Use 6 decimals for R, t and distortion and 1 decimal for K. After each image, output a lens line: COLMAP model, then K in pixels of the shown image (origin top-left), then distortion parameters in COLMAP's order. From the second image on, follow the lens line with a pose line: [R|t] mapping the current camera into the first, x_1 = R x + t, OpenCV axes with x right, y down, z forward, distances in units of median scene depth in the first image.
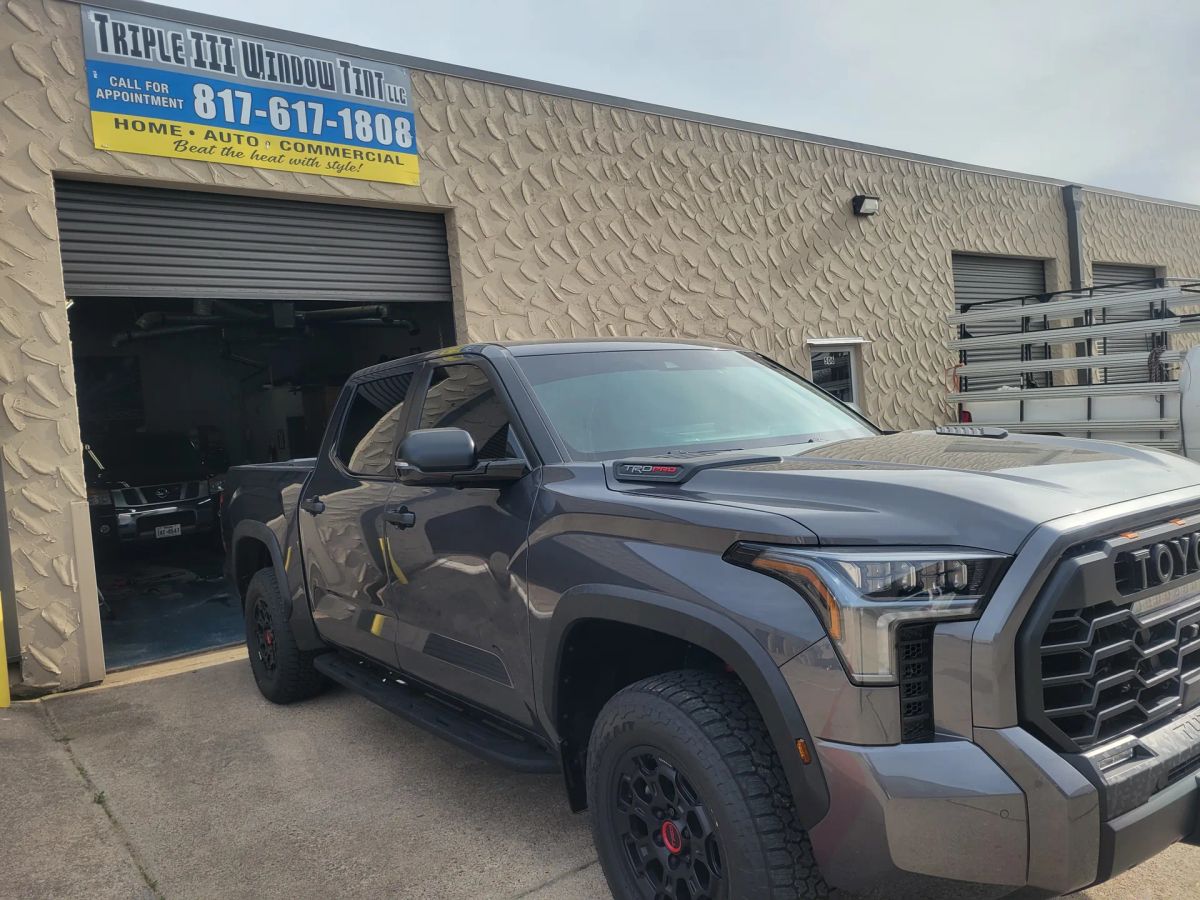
lens RADIAL K [[908.0, 0, 608.4], [0, 908.0, 446.2], [0, 0, 1]] dist [0.056351, -0.049958]
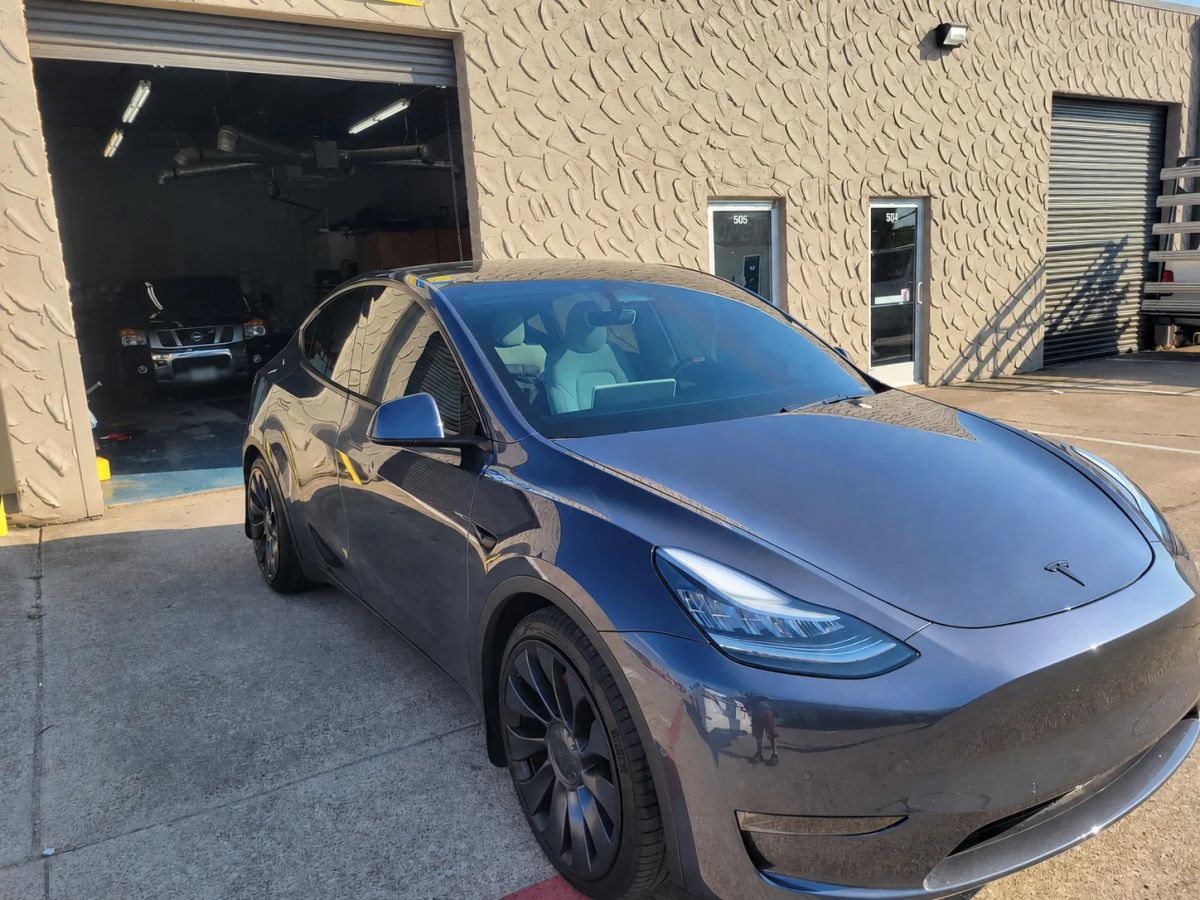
lens RADIAL K [[908.0, 0, 610.6], [0, 908.0, 458.9], [0, 0, 1]] dist [0.056351, -0.049958]
pose [[0.993931, 0.050979, -0.097484, 0.096942], [-0.033934, 0.985012, 0.169117, -0.001245], [0.104644, -0.164783, 0.980763, 0.048179]]
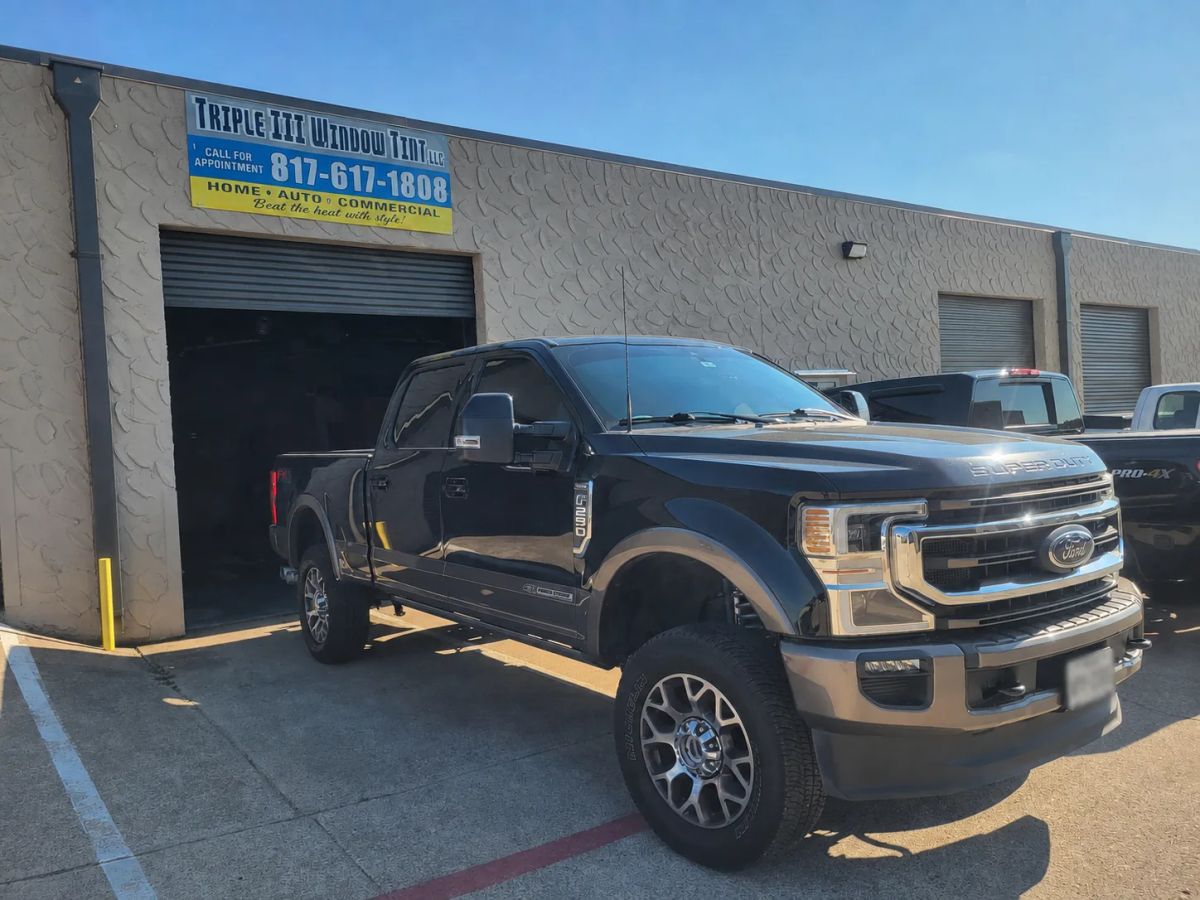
lens RADIAL K [[908.0, 0, 601.5], [0, 908.0, 452.2], [0, 0, 1]] dist [0.056351, -0.049958]
pose [[0.998518, 0.032760, -0.043461, 0.049221], [-0.033075, 0.999431, -0.006550, -0.001748], [0.043221, 0.007978, 0.999034, -0.179593]]
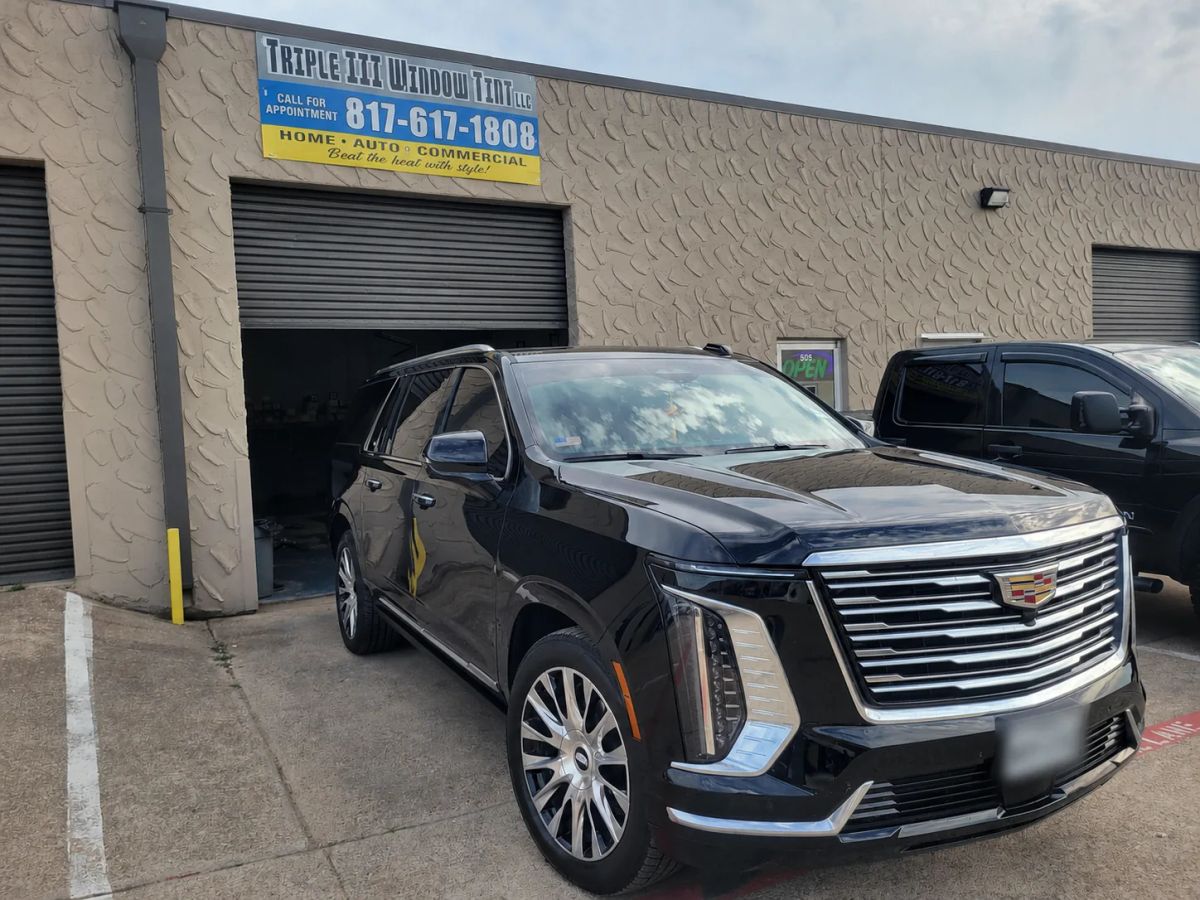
lens RADIAL K [[908.0, 0, 601.3], [0, 908.0, 456.3], [0, 0, 1]] dist [0.056351, -0.049958]
pose [[0.985470, 0.048125, -0.162887, 0.061130], [-0.043260, 0.998509, 0.033283, -0.001422], [0.164246, -0.025753, 0.986083, -0.073232]]
